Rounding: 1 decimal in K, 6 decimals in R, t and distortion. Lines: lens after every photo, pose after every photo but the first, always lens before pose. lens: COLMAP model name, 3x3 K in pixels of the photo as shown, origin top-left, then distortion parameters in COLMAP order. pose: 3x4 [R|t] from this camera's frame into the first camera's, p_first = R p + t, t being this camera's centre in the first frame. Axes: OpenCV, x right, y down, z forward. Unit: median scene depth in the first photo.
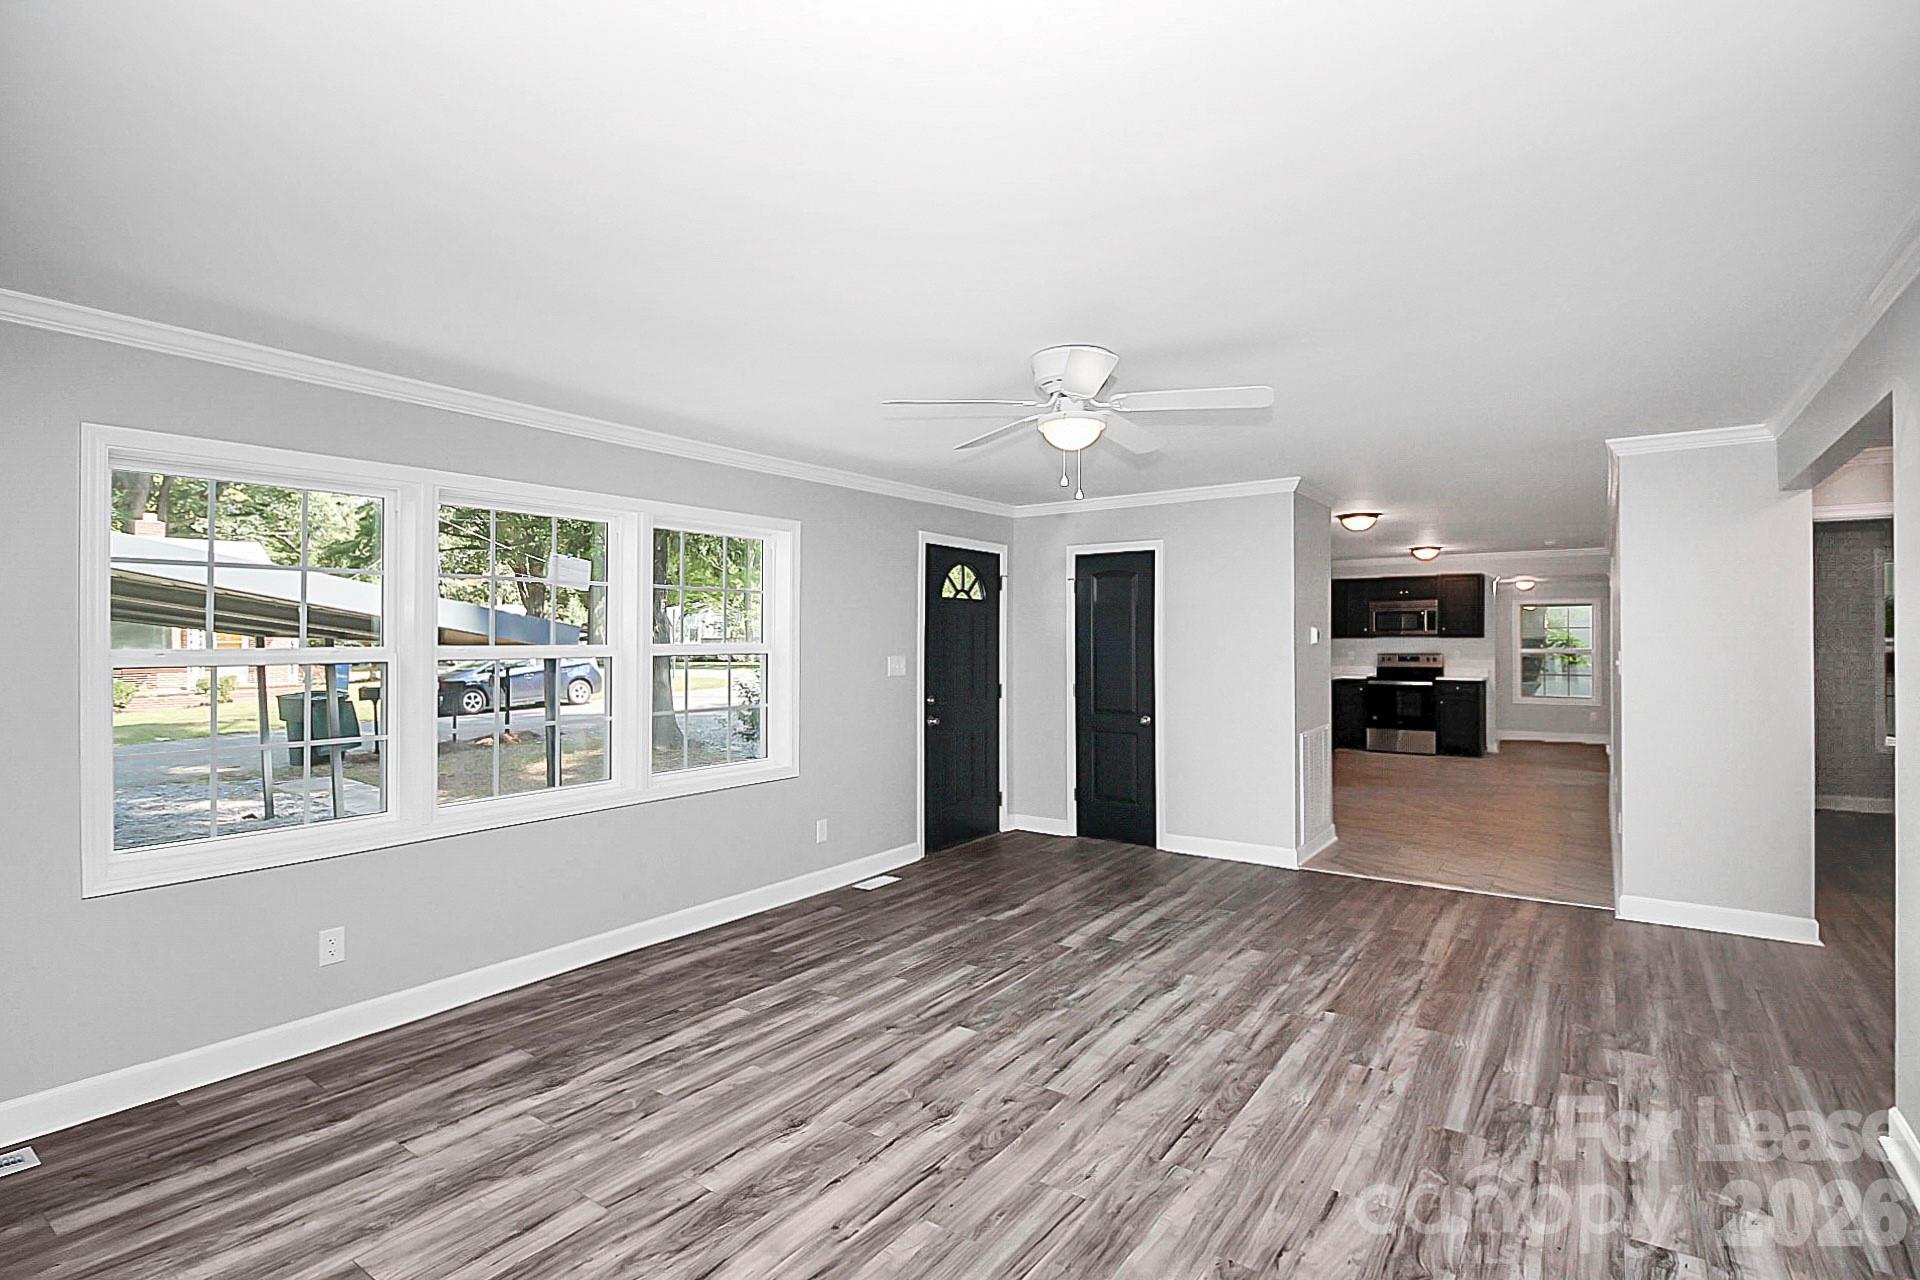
lens RADIAL K [[927.5, 0, 941.4], [0, 927.5, 631.2], [0, 0, 1]] dist [0.007113, -0.017882]
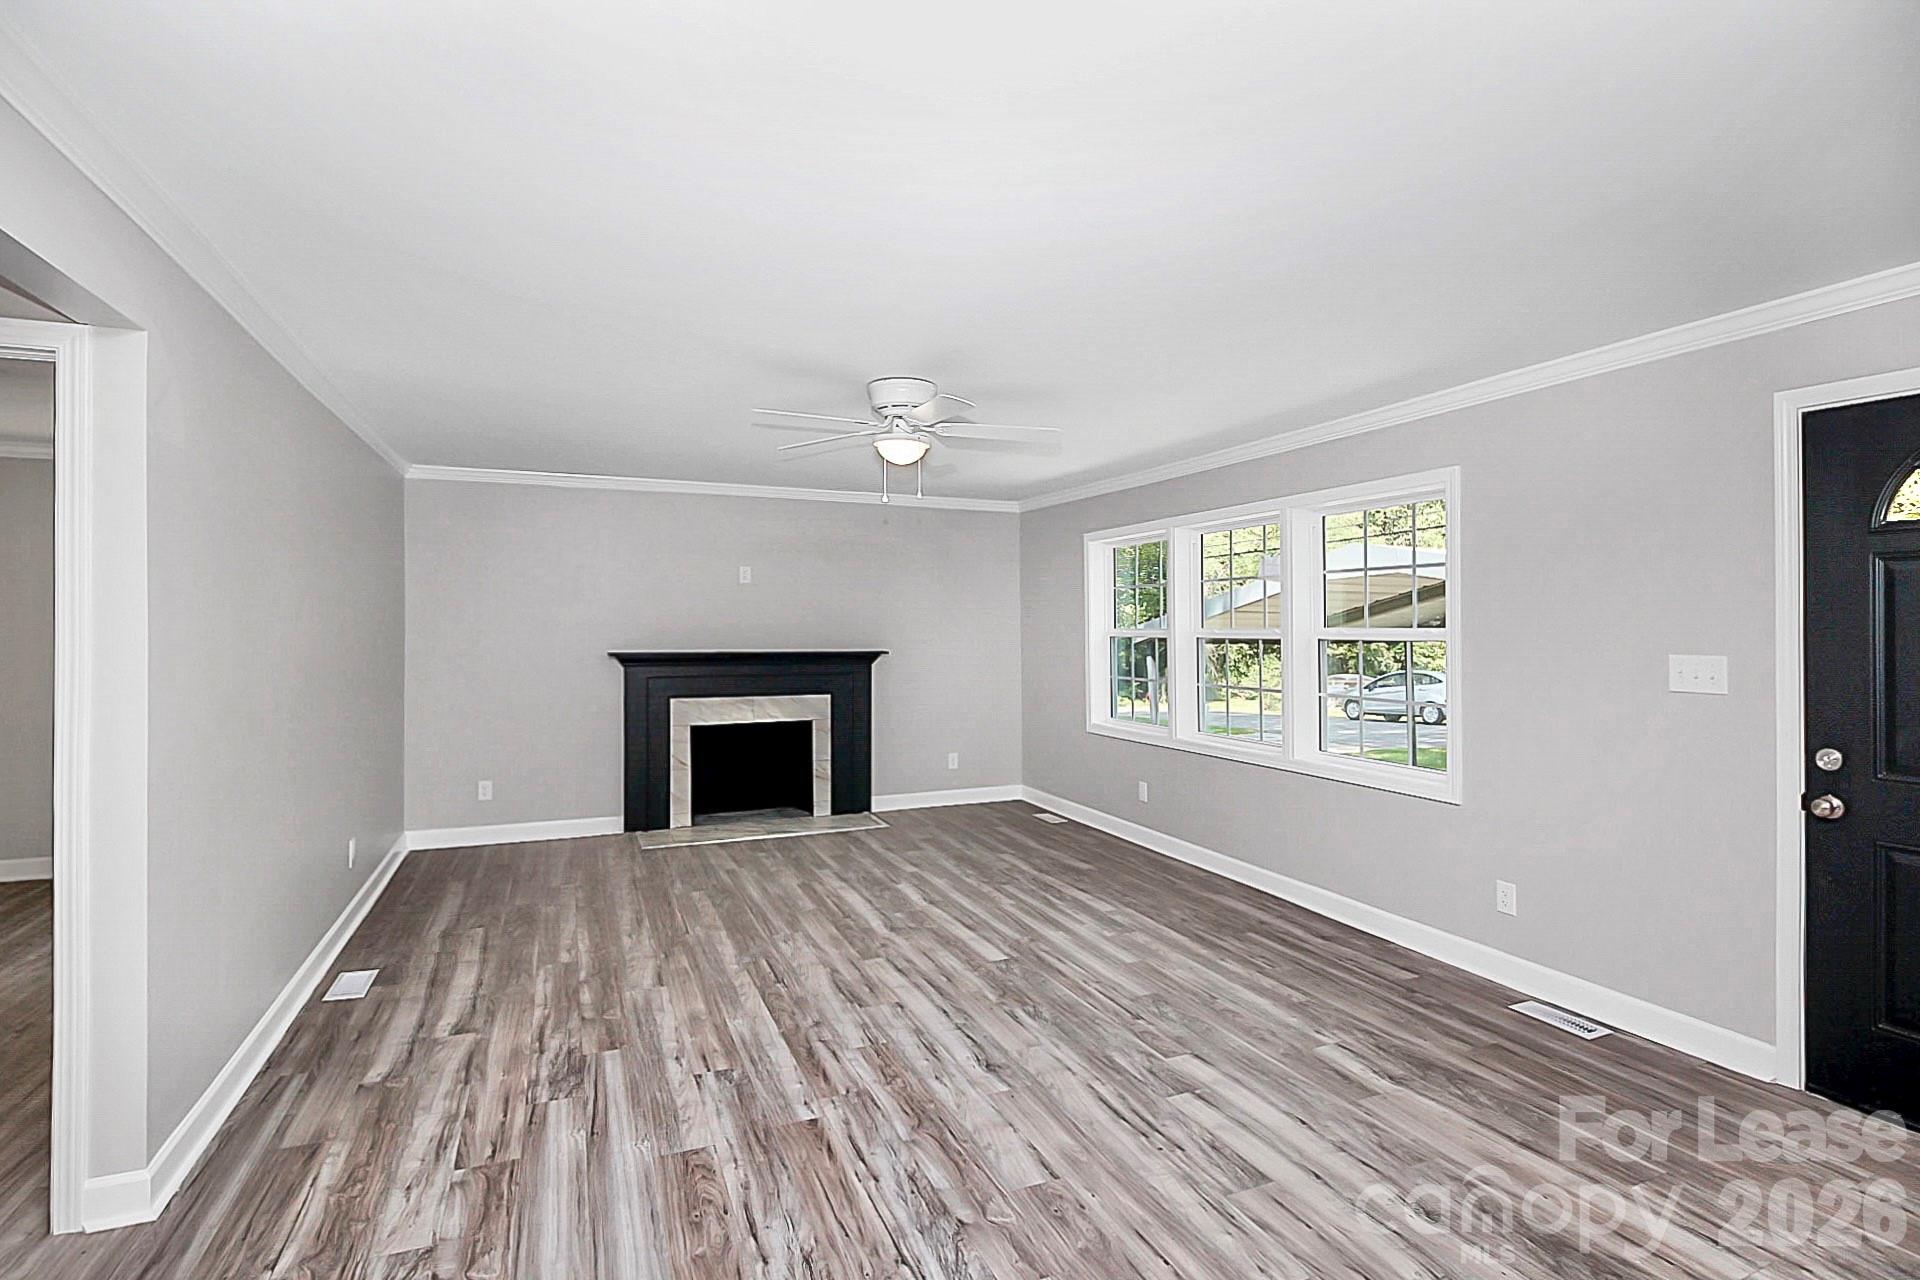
lens RADIAL K [[917.7, 0, 964.9], [0, 917.7, 628.2], [0, 0, 1]] dist [0.014453, -0.017865]
pose [[-0.514926, -0.002815, -0.857230, 1.058625], [0.008150, 0.999933, -0.008179, 0.026775], [0.857196, -0.011198, -0.514869, 1.596590]]
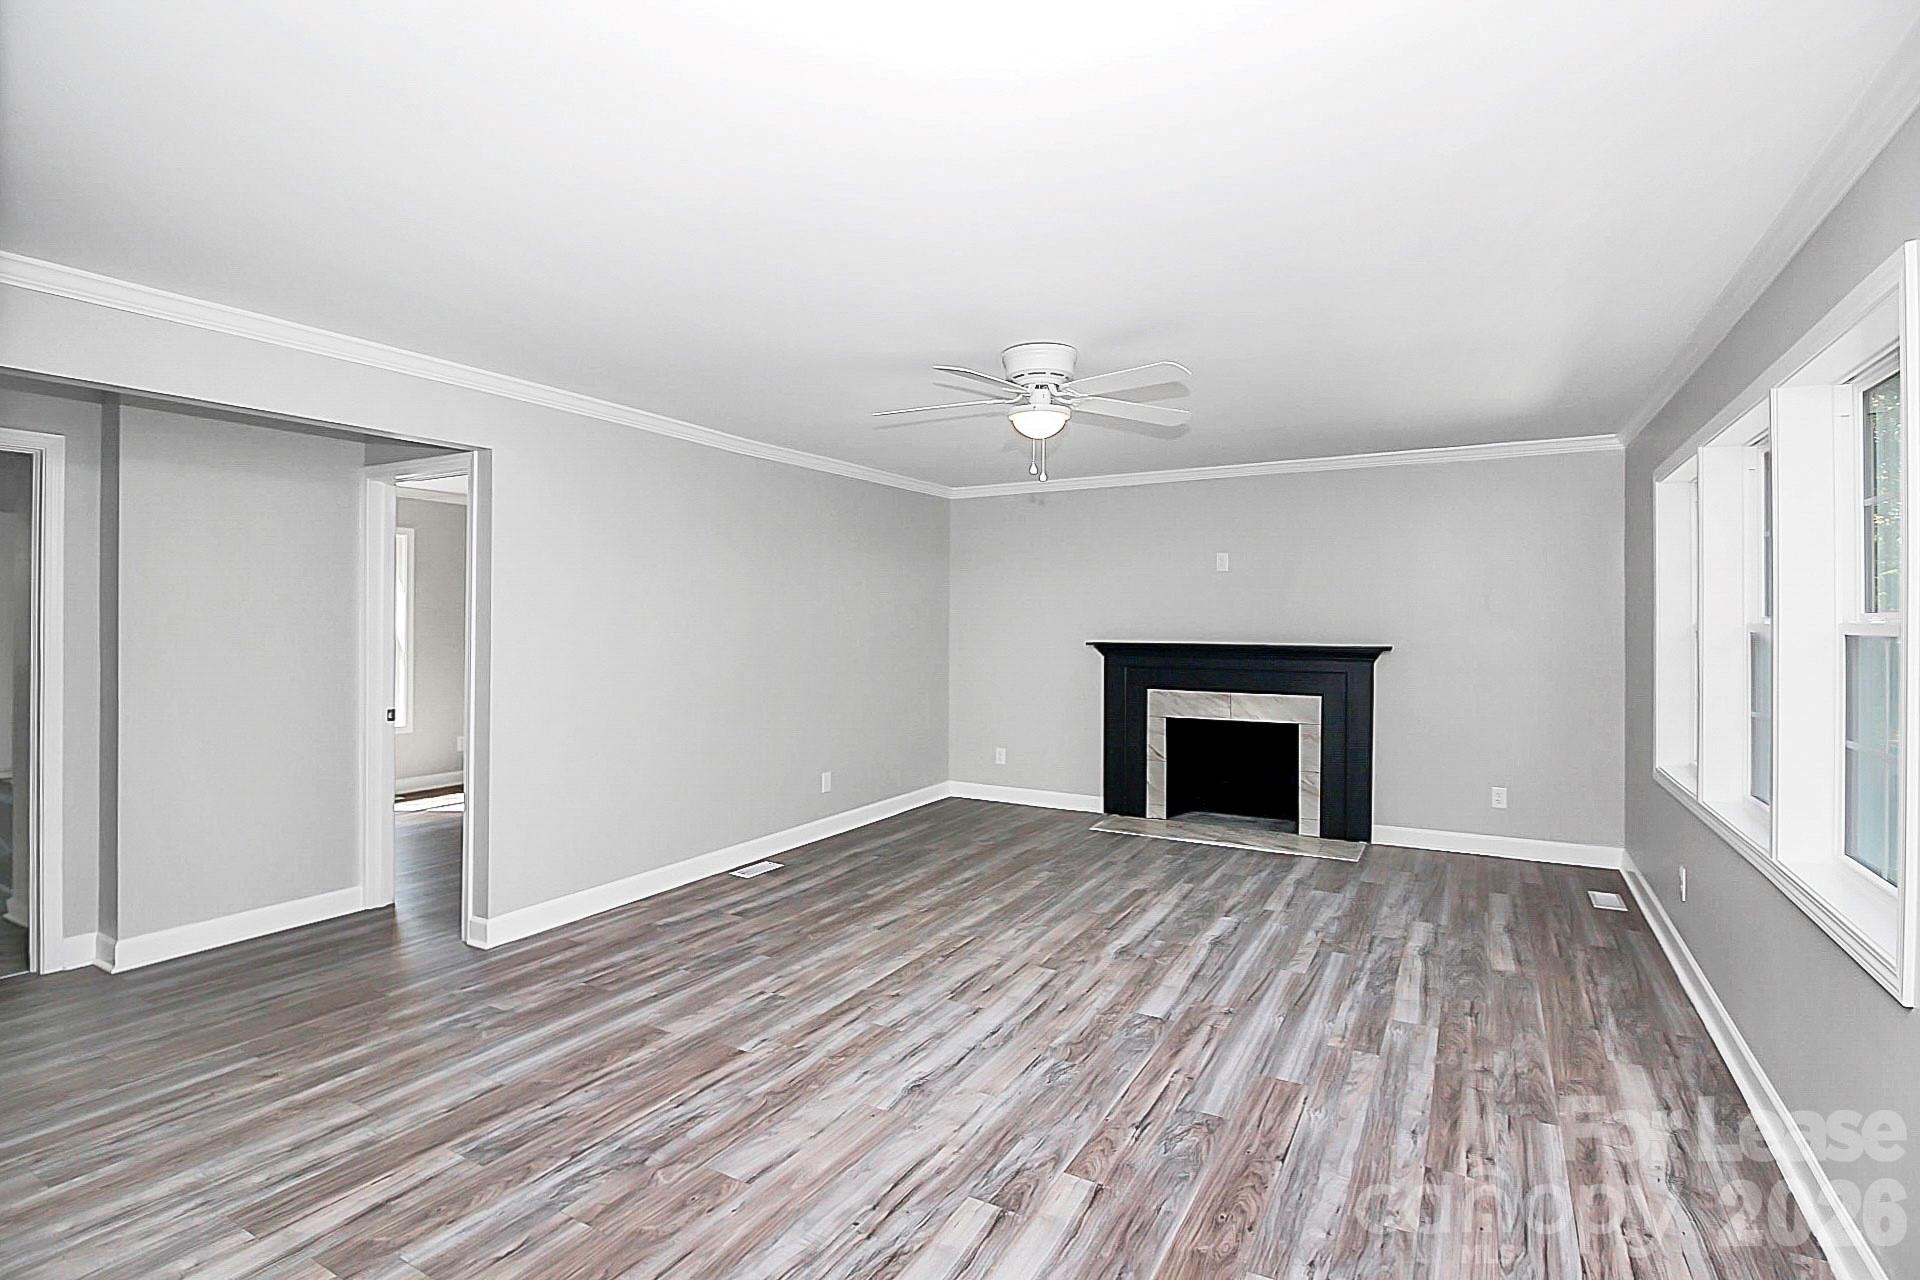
lens RADIAL K [[927.5, 0, 941.4], [0, 927.5, 631.2], [0, 0, 1]] dist [0.007113, -0.017882]
pose [[-0.995478, -0.002895, -0.094948, 0.343650], [-0.002841, 0.999996, -0.000706, 0.034092], [0.094949, -0.000433, -0.995482, 1.985985]]
